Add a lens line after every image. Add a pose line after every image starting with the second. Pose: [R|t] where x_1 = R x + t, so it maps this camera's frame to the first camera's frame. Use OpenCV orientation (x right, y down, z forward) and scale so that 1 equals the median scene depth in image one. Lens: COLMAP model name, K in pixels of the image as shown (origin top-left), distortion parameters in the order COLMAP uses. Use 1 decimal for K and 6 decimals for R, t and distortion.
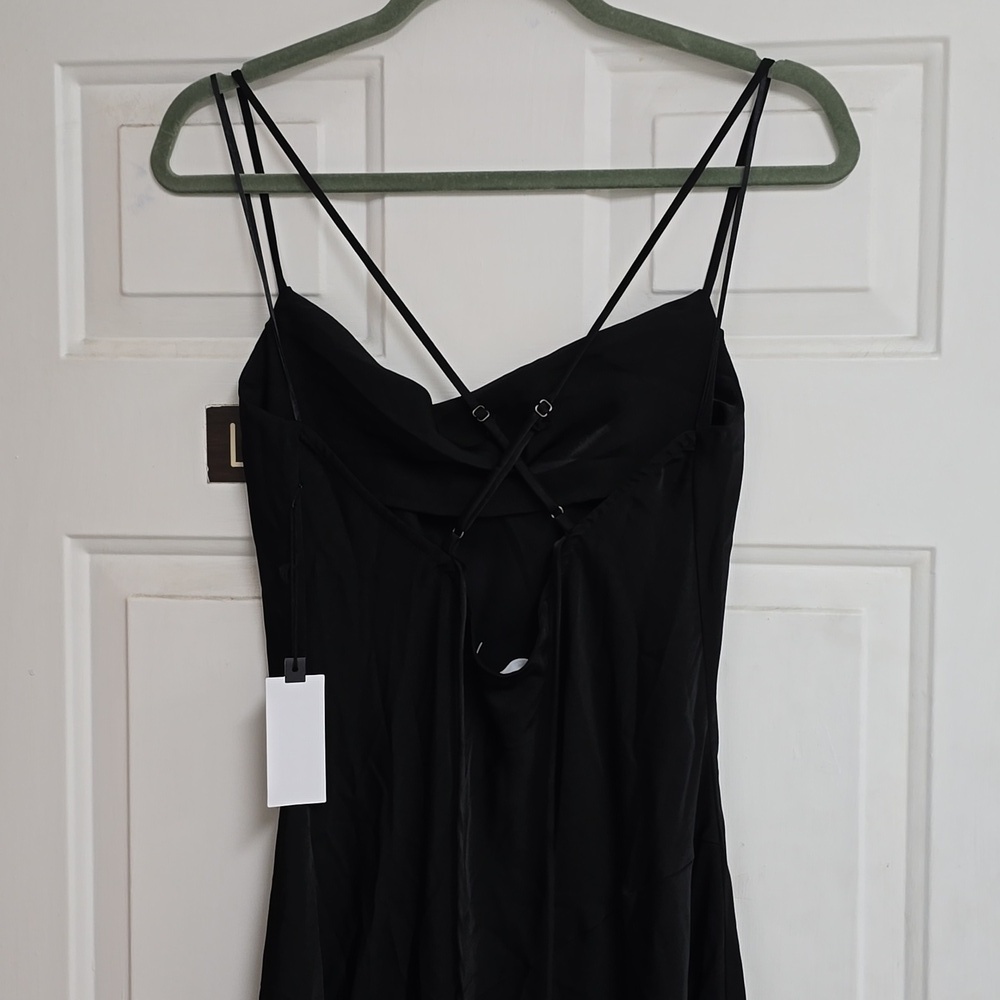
lens RADIAL K [[1446.8, 0, 497.0], [0, 1446.8, 503.2], [0, 0, 1]] dist [0.066236, 0.000000]
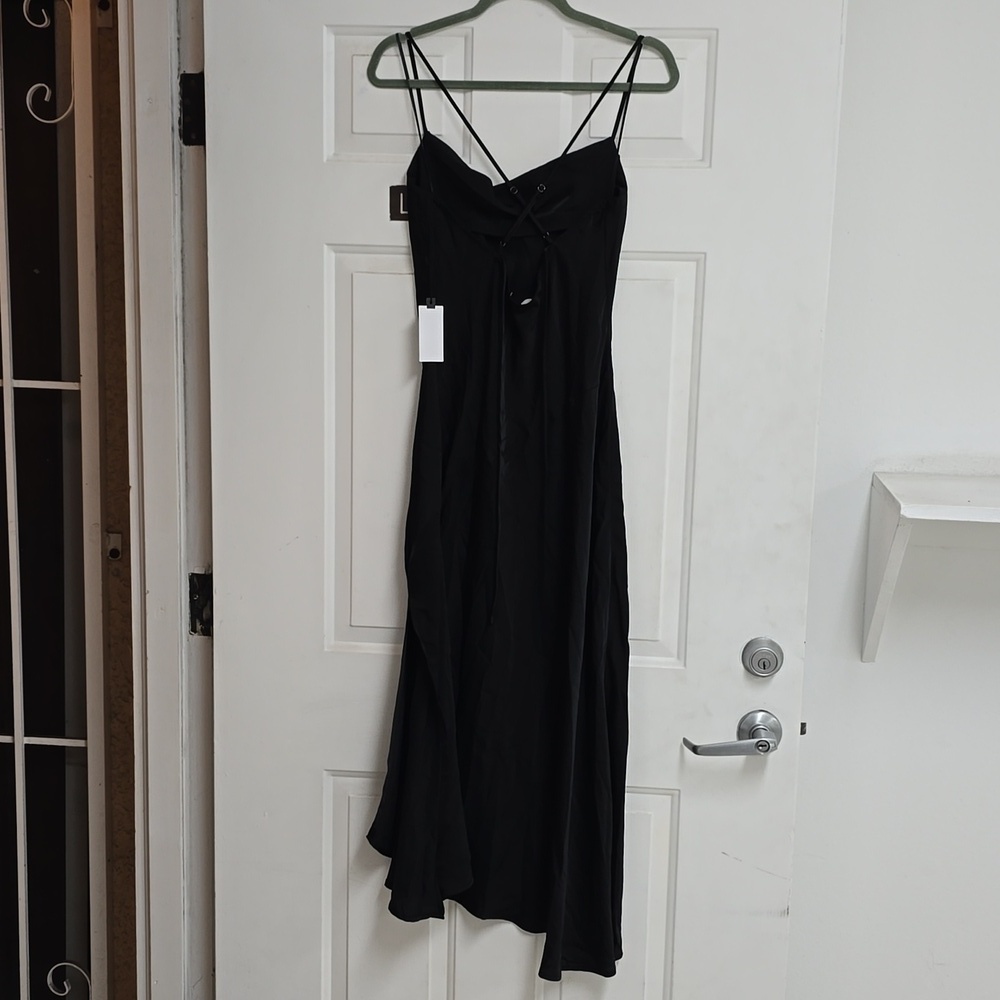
lens RADIAL K [[1446.8, 0, 495.6], [0, 1446.8, 516.9], [0, 0, 1]] dist [0.066236, 0.000000]
pose [[0.999646, 0.015340, 0.021746, -0.081214], [-0.018094, 0.990989, 0.132716, 0.144710], [-0.019514, -0.133063, 0.990915, -1.337851]]
